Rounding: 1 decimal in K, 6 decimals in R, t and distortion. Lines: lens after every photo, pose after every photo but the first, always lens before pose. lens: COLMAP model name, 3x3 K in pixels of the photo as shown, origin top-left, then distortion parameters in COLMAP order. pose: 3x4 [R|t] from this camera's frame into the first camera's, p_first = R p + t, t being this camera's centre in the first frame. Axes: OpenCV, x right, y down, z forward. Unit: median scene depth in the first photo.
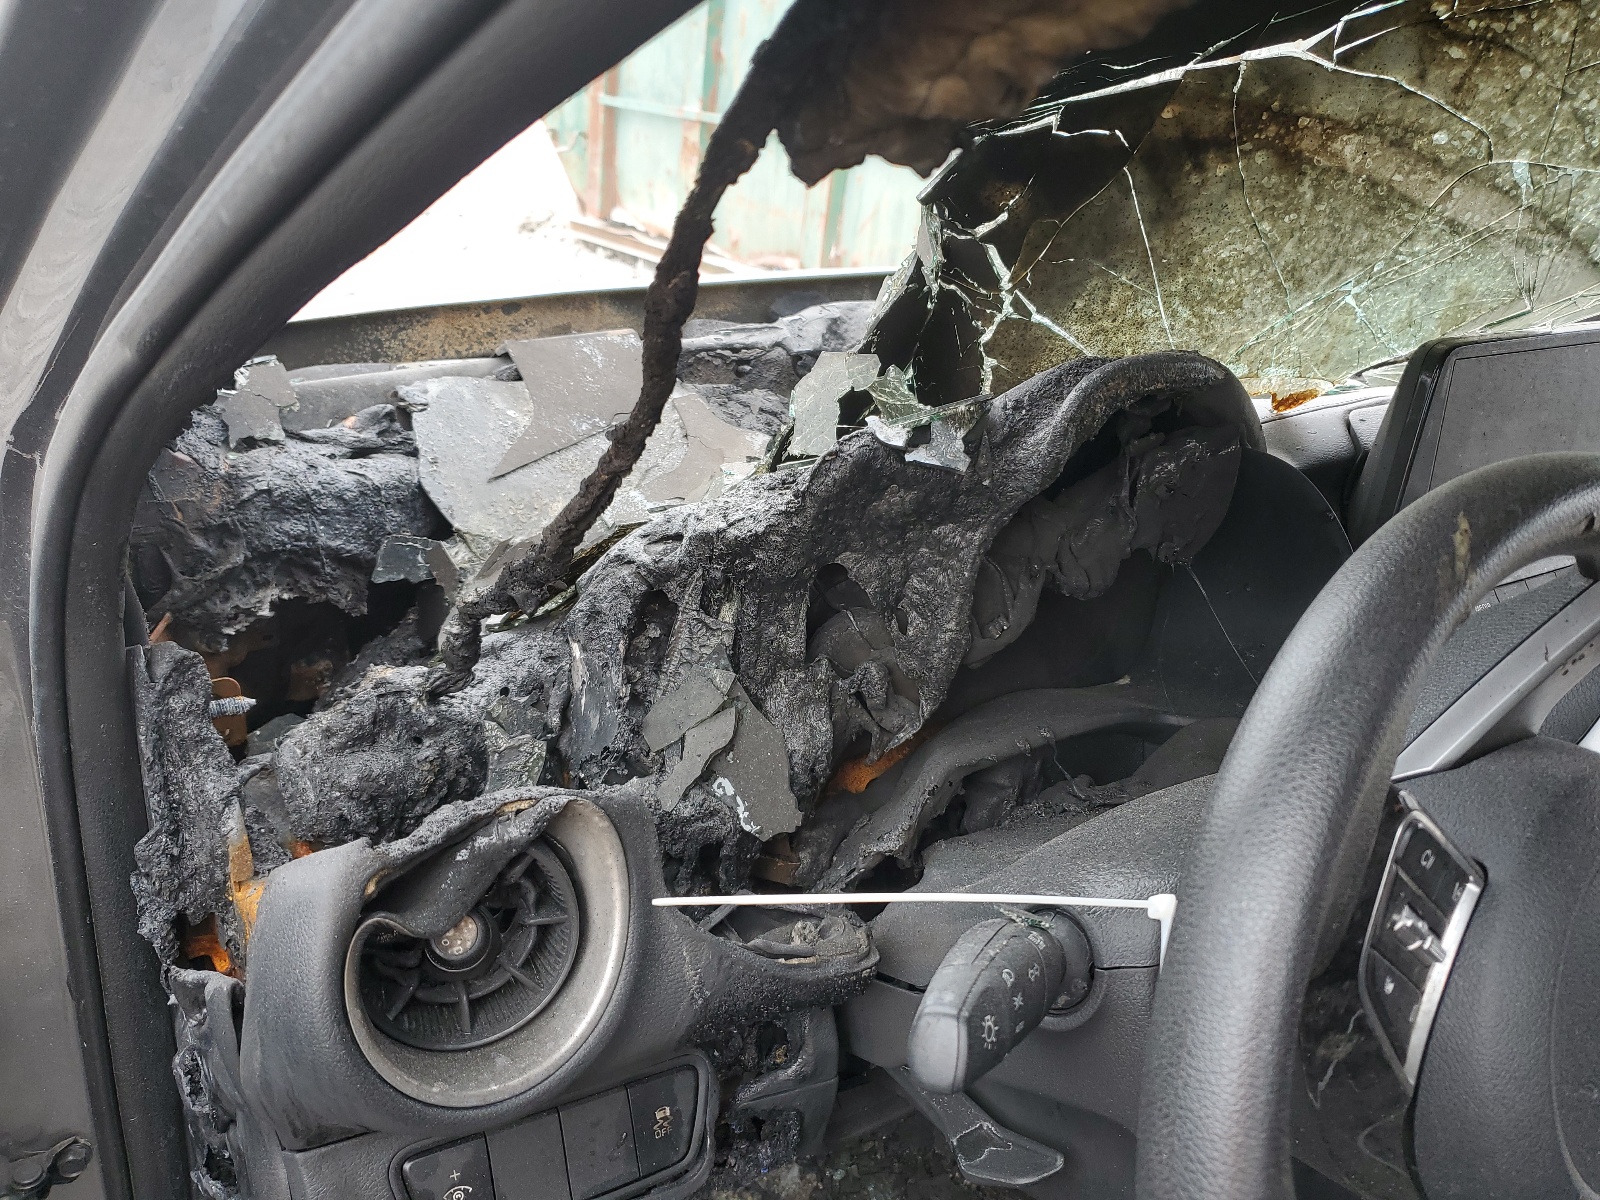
lens RADIAL K [[1221.2, 0, 800.0], [0, 1221.2, 600.0], [0, 0, 1]] dist [-0.005701, -0.006408]
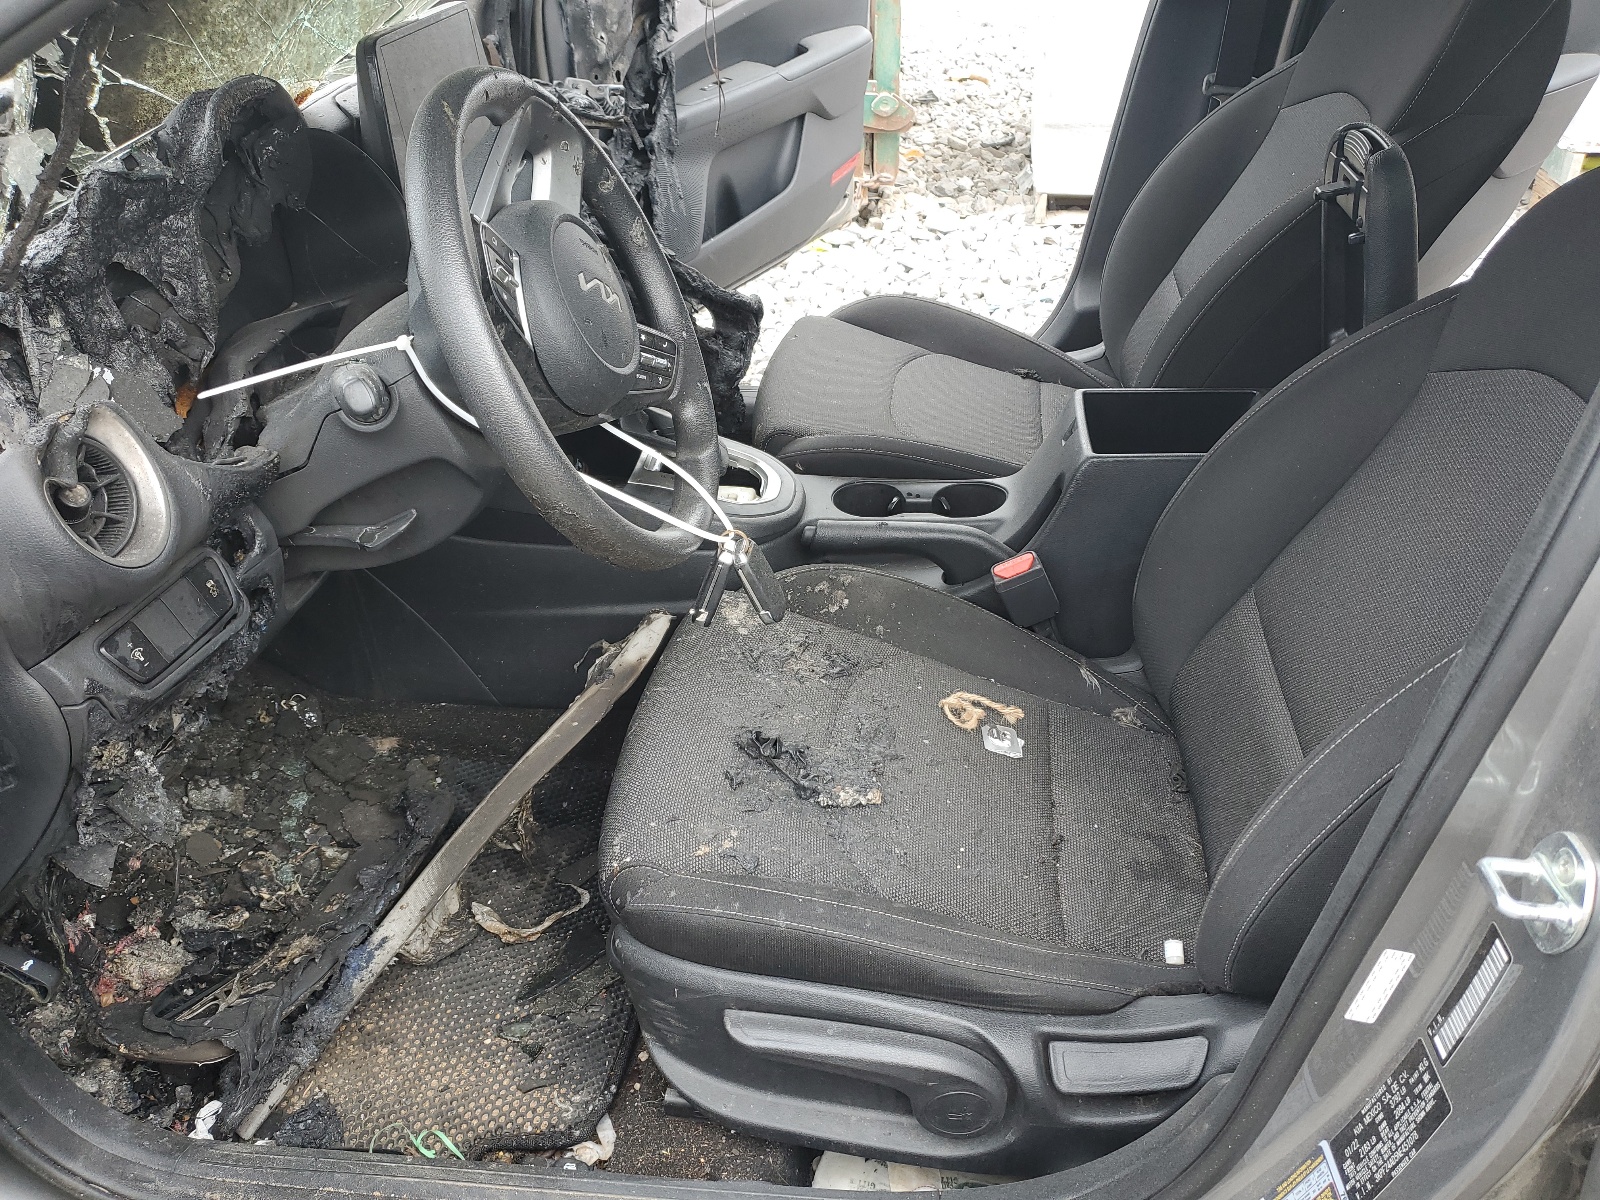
lens RADIAL K [[1312.2, 0, 800.0], [0, 1312.2, 600.0], [0, 0, 1]] dist [0.010734, 0.002126]
pose [[0.652315, -0.469280, 0.595199, -0.513082], [0.369531, 0.882532, 0.290834, 0.157854], [-0.661764, 0.030229, 0.749102, -0.702549]]
